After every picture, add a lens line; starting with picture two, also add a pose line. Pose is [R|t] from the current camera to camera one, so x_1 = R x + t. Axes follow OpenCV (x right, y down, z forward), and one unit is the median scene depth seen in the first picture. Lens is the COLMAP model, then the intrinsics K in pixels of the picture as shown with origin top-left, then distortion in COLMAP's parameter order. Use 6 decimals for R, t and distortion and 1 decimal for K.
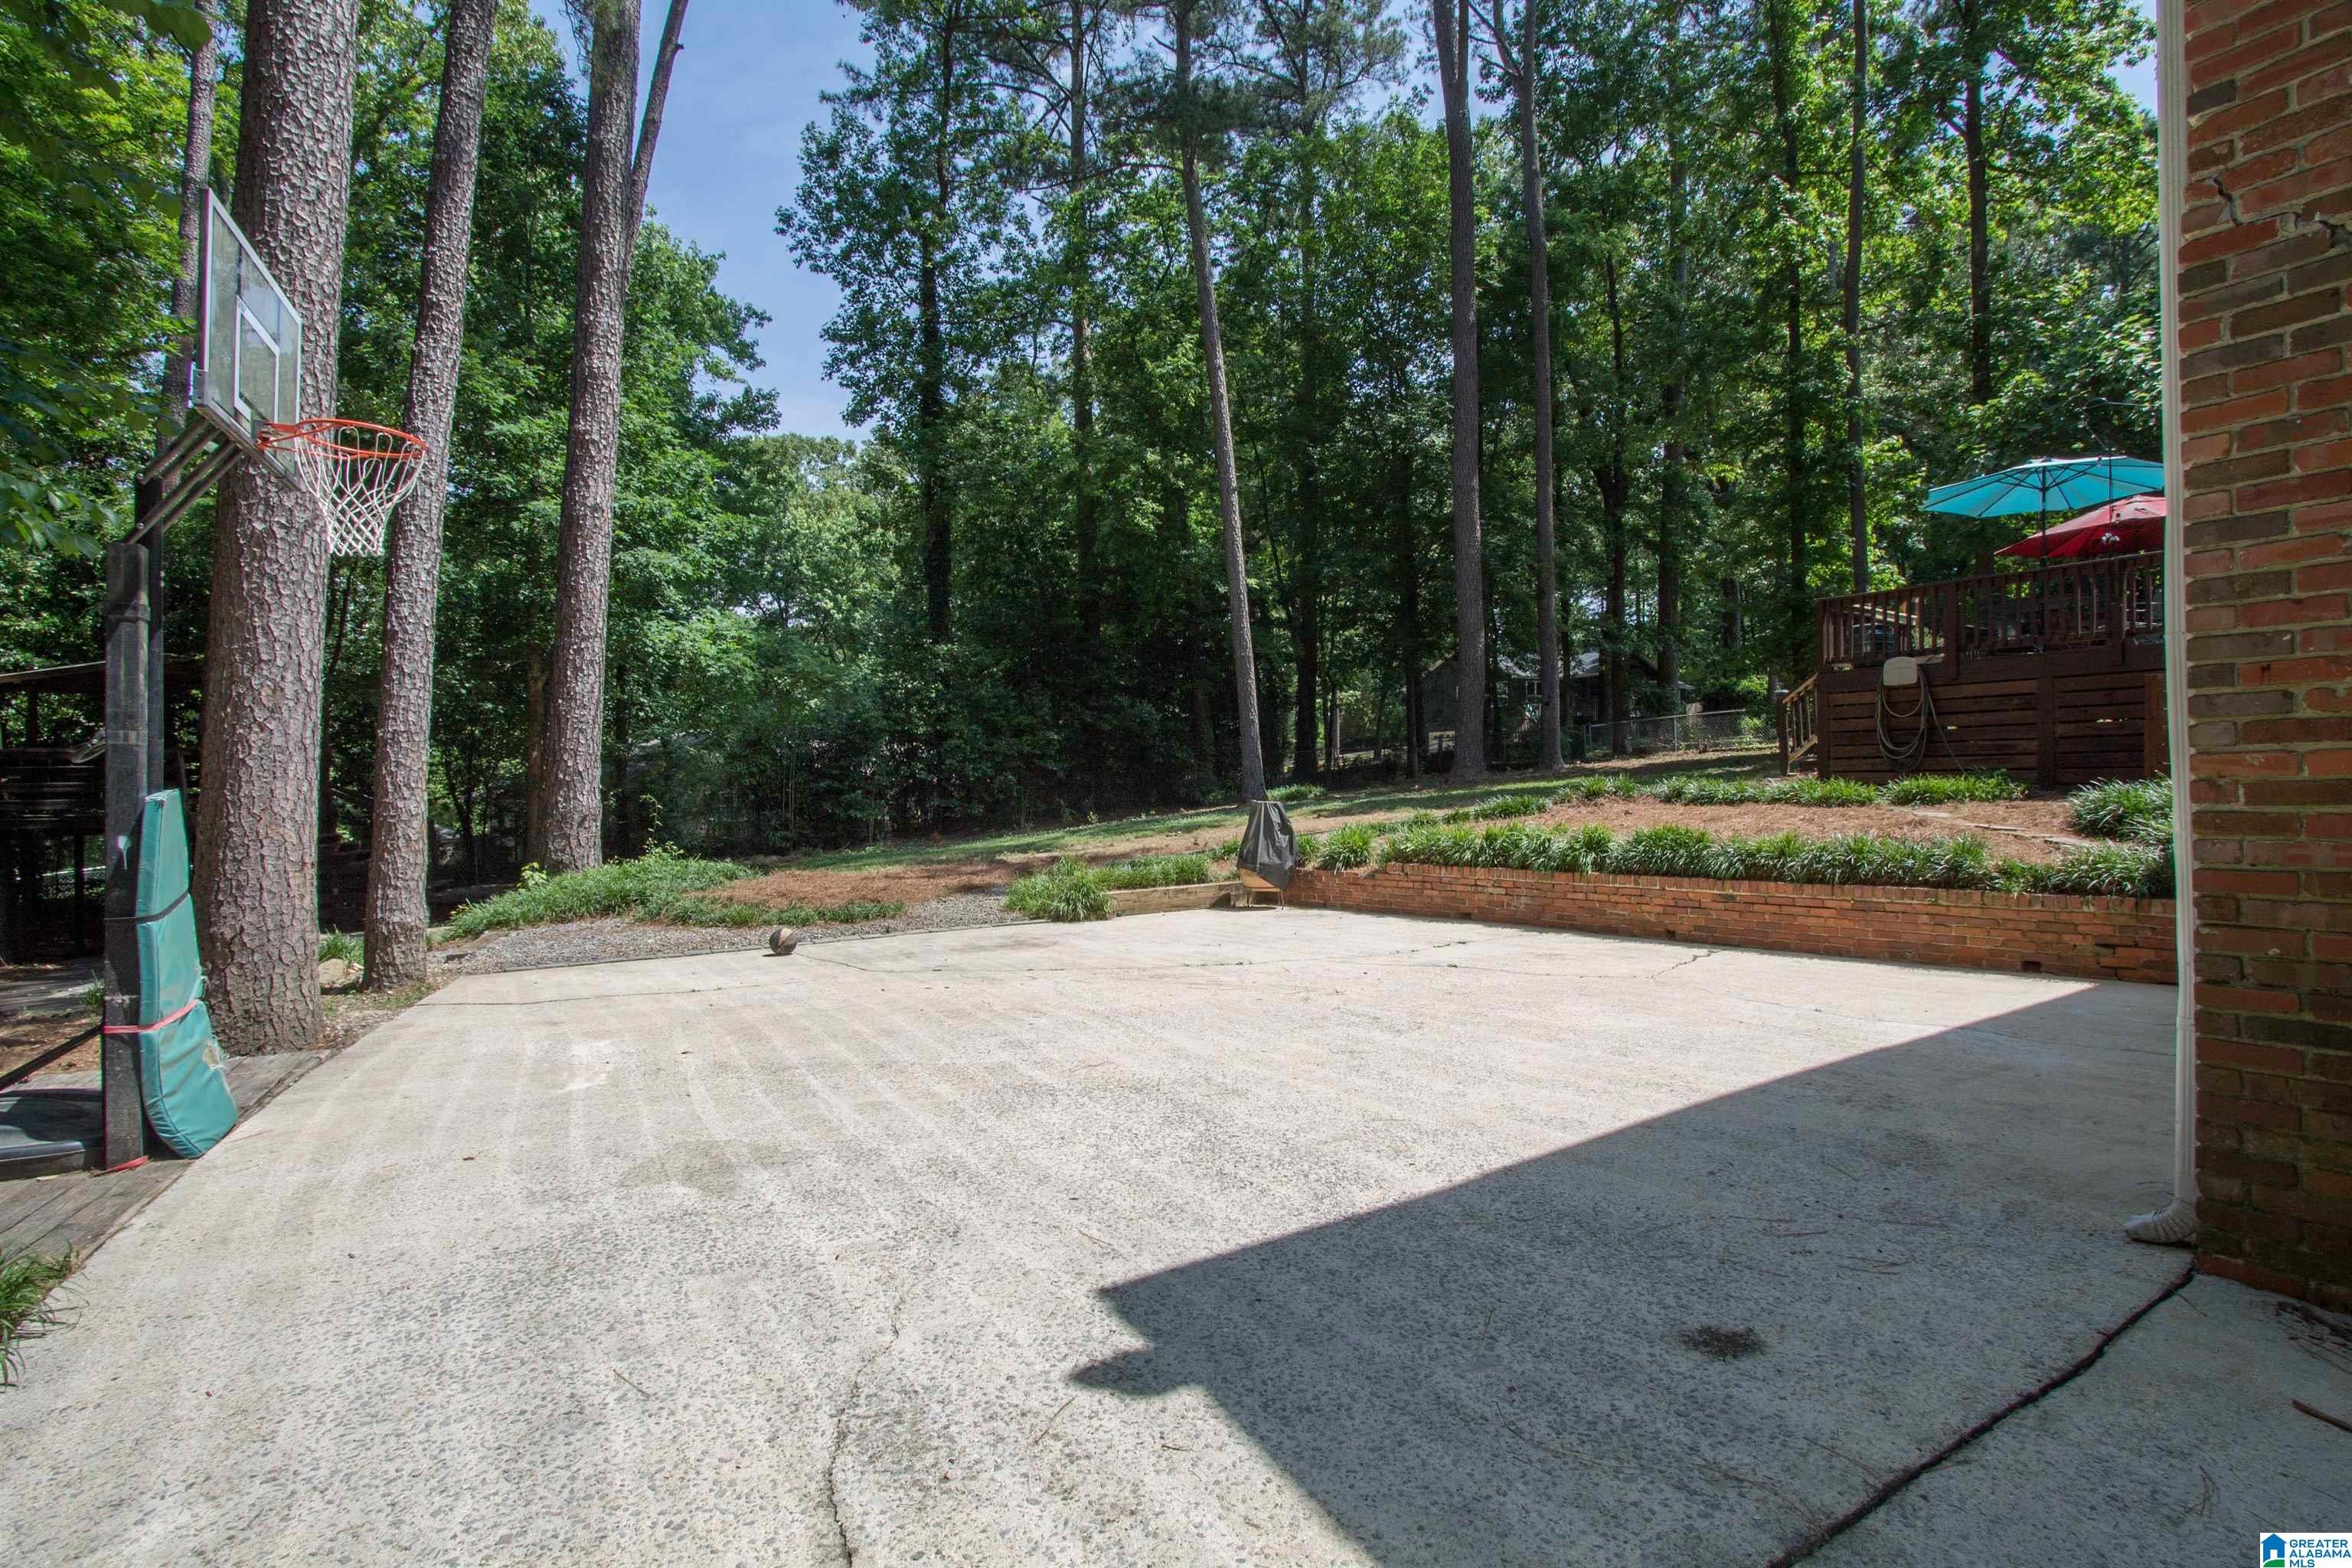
lens RADIAL K [[1104.5, 0, 1183.3], [0, 1104.5, 780.0], [0, 0, 1]] dist [-0.025087, 0.004300]
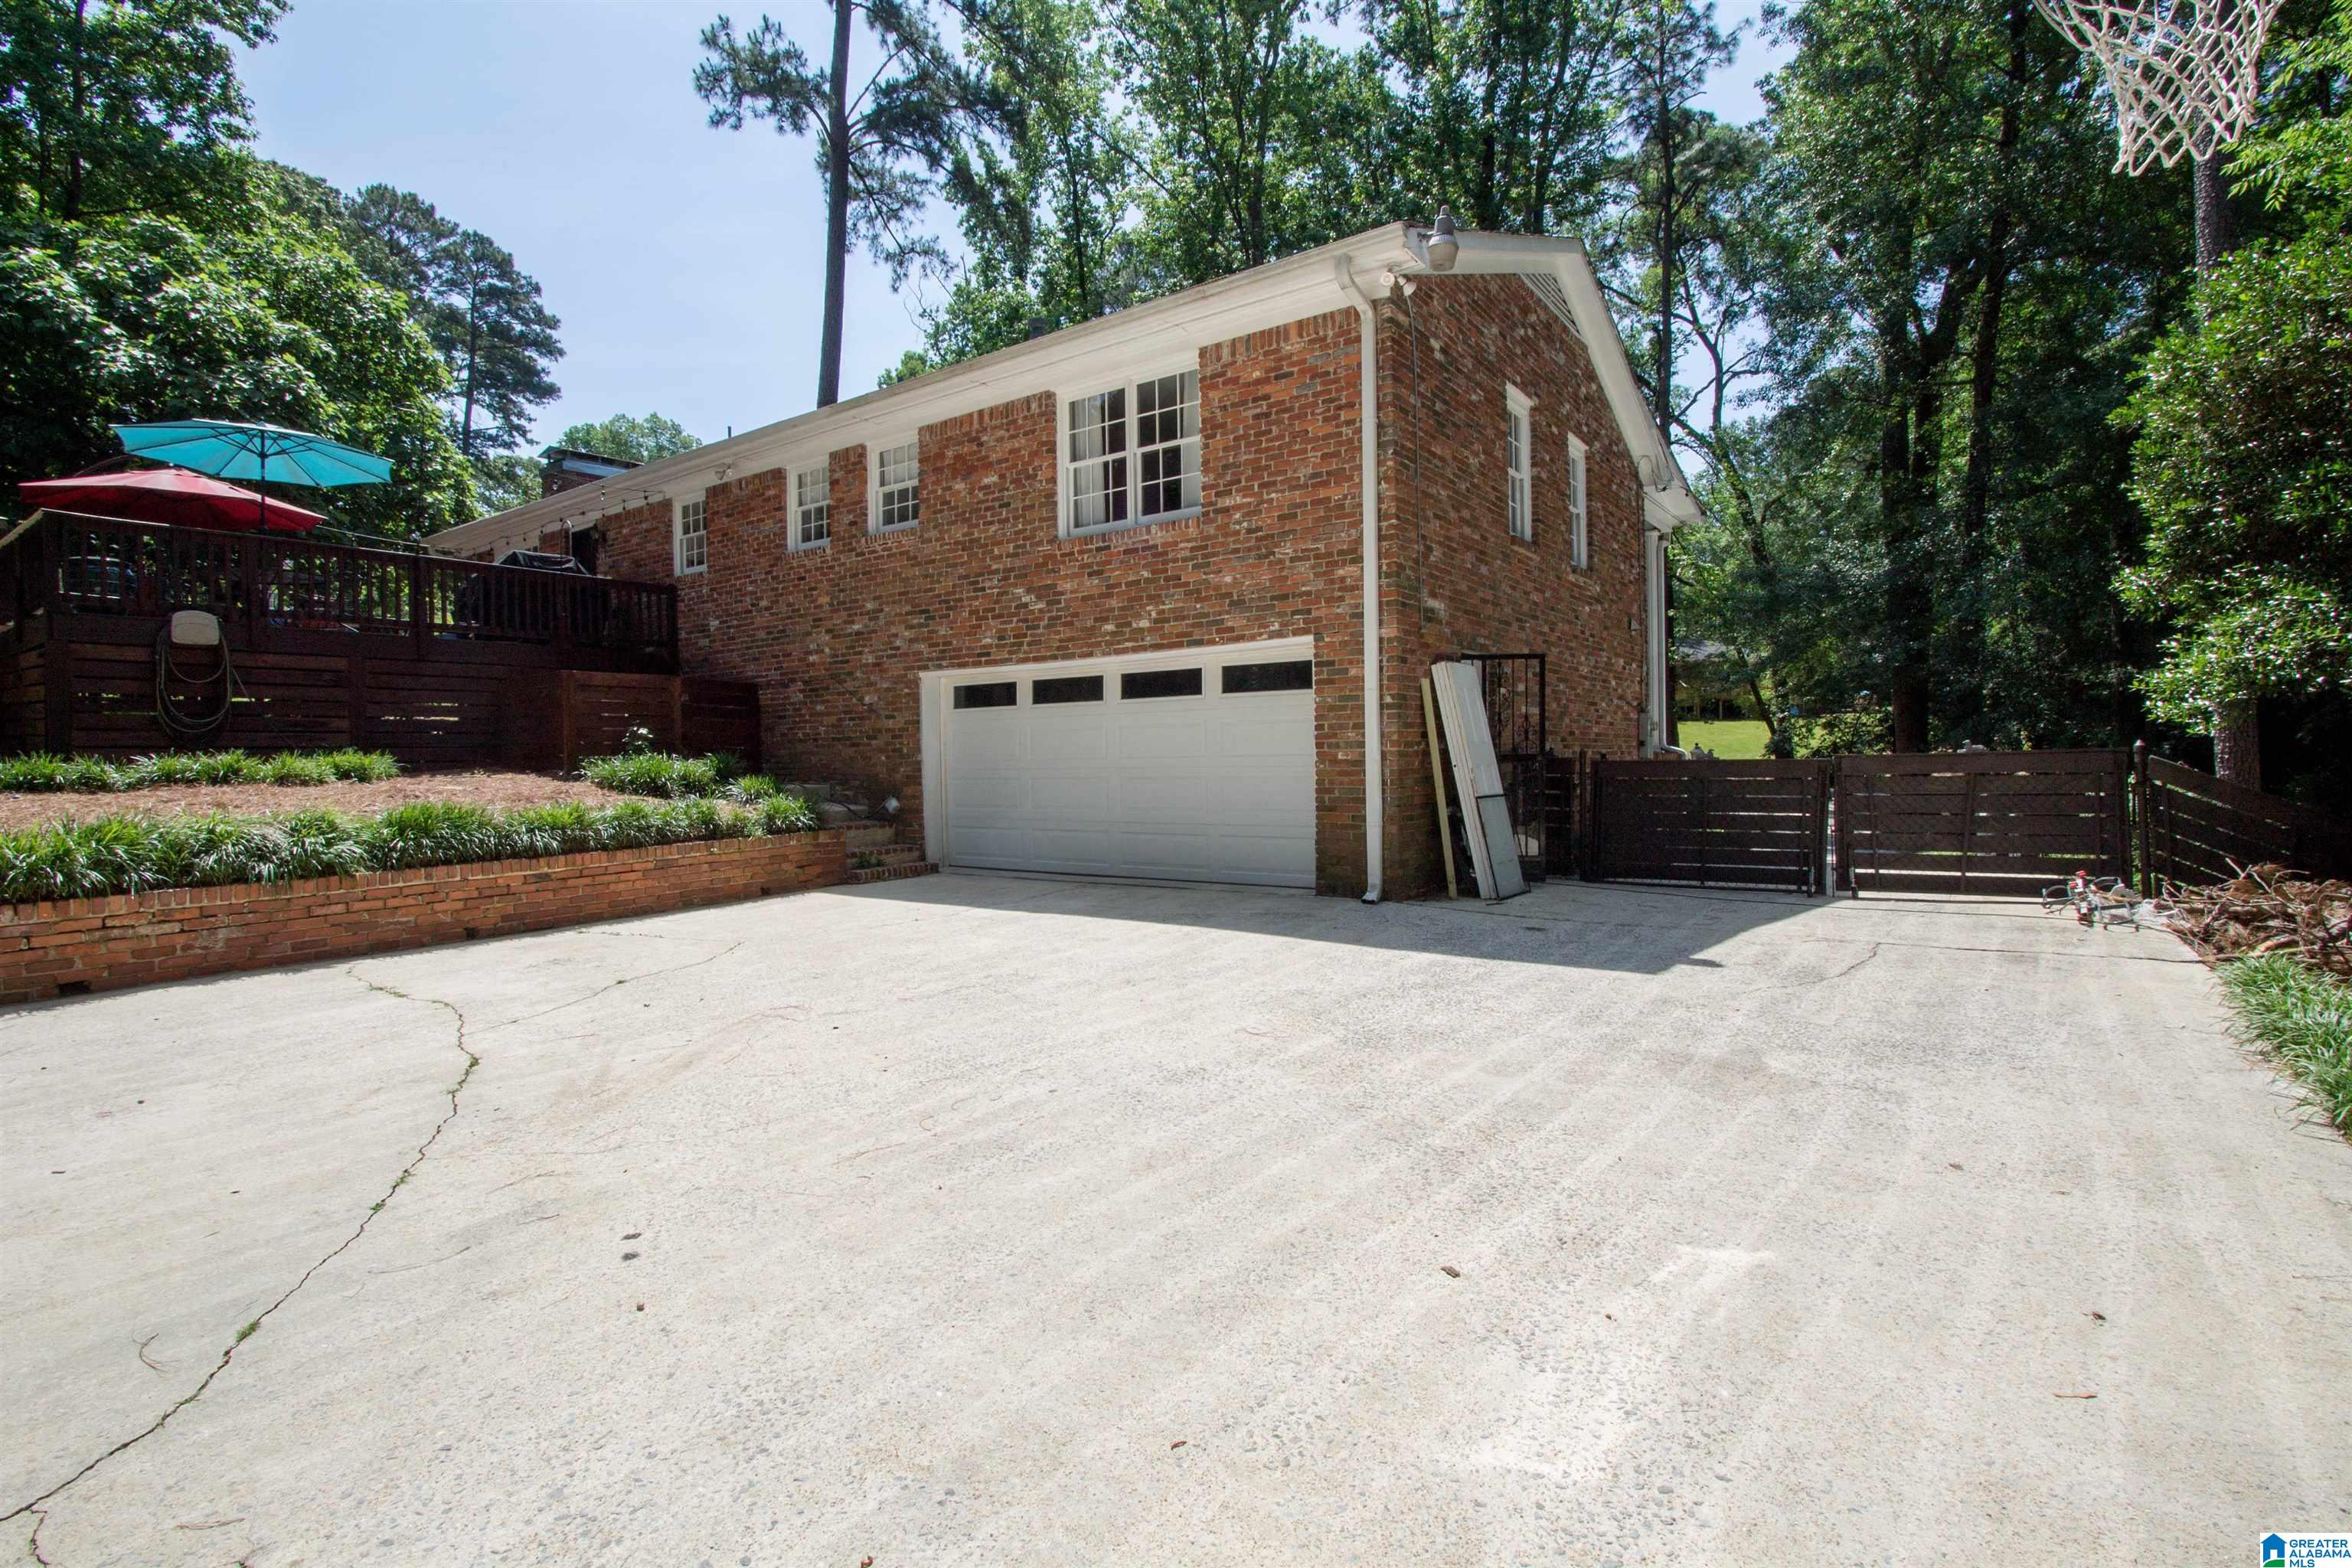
lens RADIAL K [[1104.5, 0, 1186.4], [0, 1104.5, 782.0], [0, 0, 1]] dist [-0.025087, 0.004300]
pose [[-0.347380, -0.005698, 0.937707, -1.094202], [0.009076, 0.999914, 0.009439, 0.049705], [-0.937680, 0.011790, -0.347299, 1.635859]]
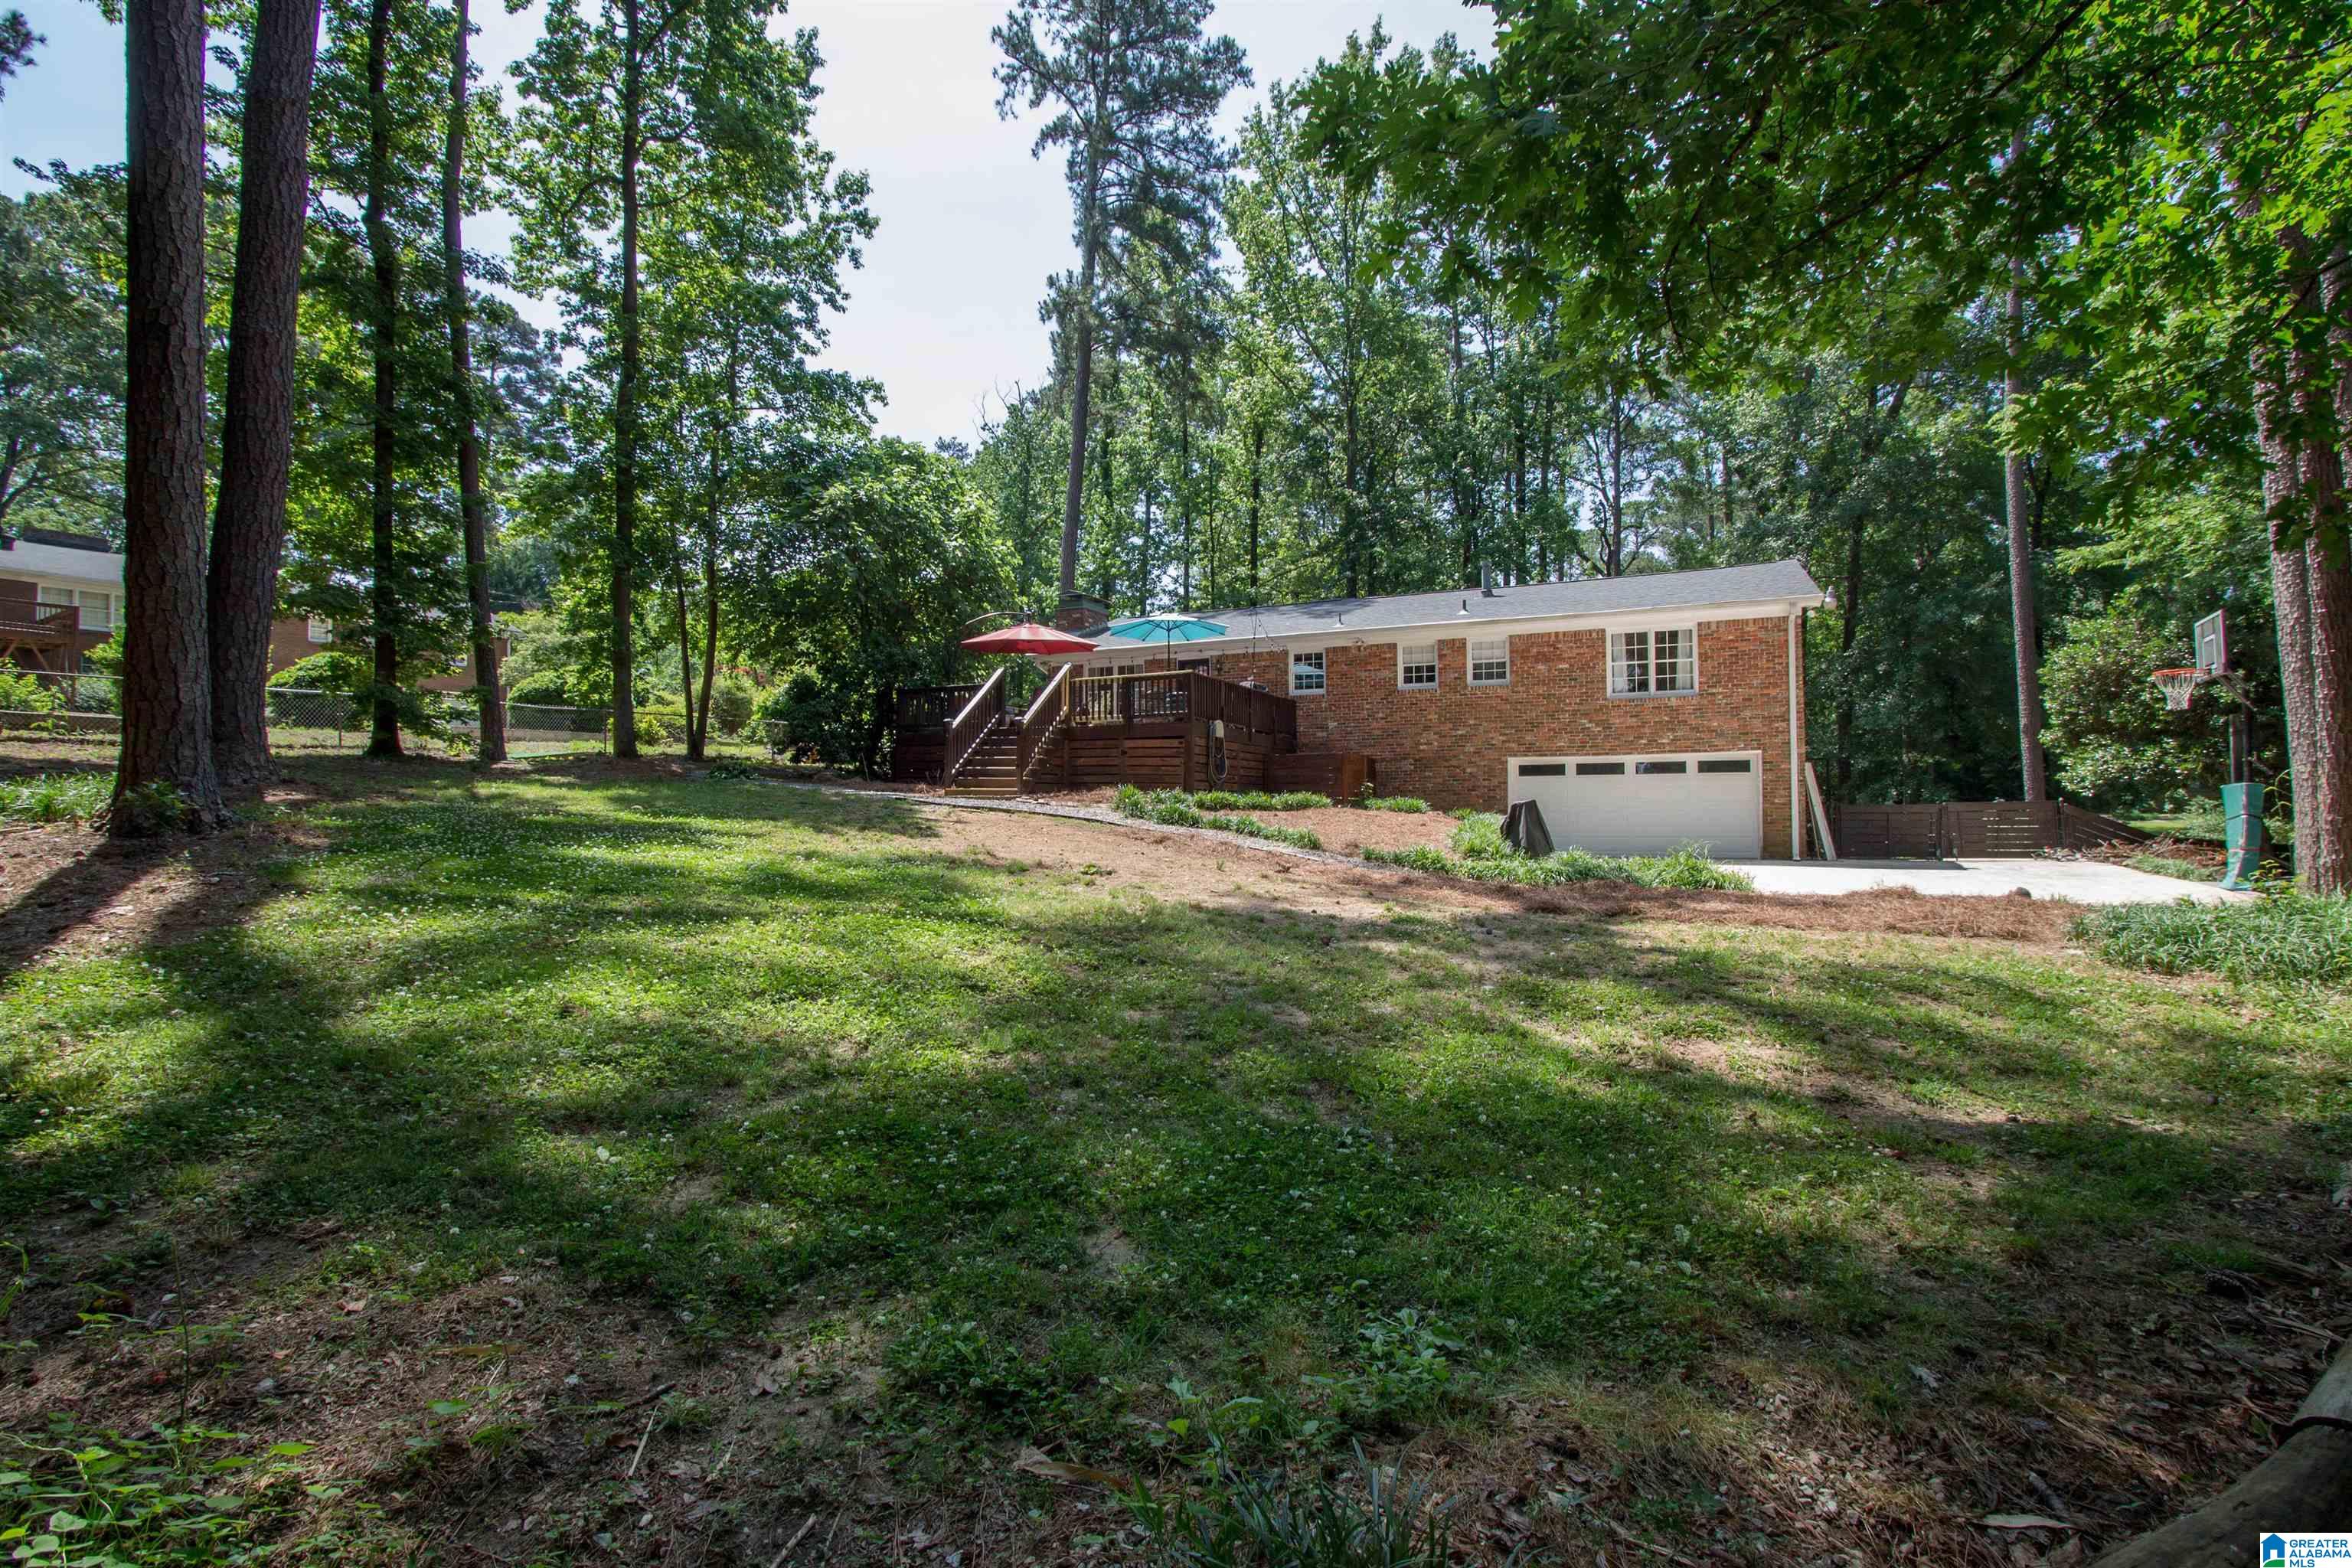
lens RADIAL K [[1104.5, 0, 1172.1], [0, 1104.5, 793.7], [0, 0, 1]] dist [-0.025087, 0.004300]
pose [[-0.527099, 0.025918, 0.849409, -1.727484], [0.002490, 0.999578, -0.028954, 0.102577], [-0.849800, -0.013146, -0.526941, 4.337541]]
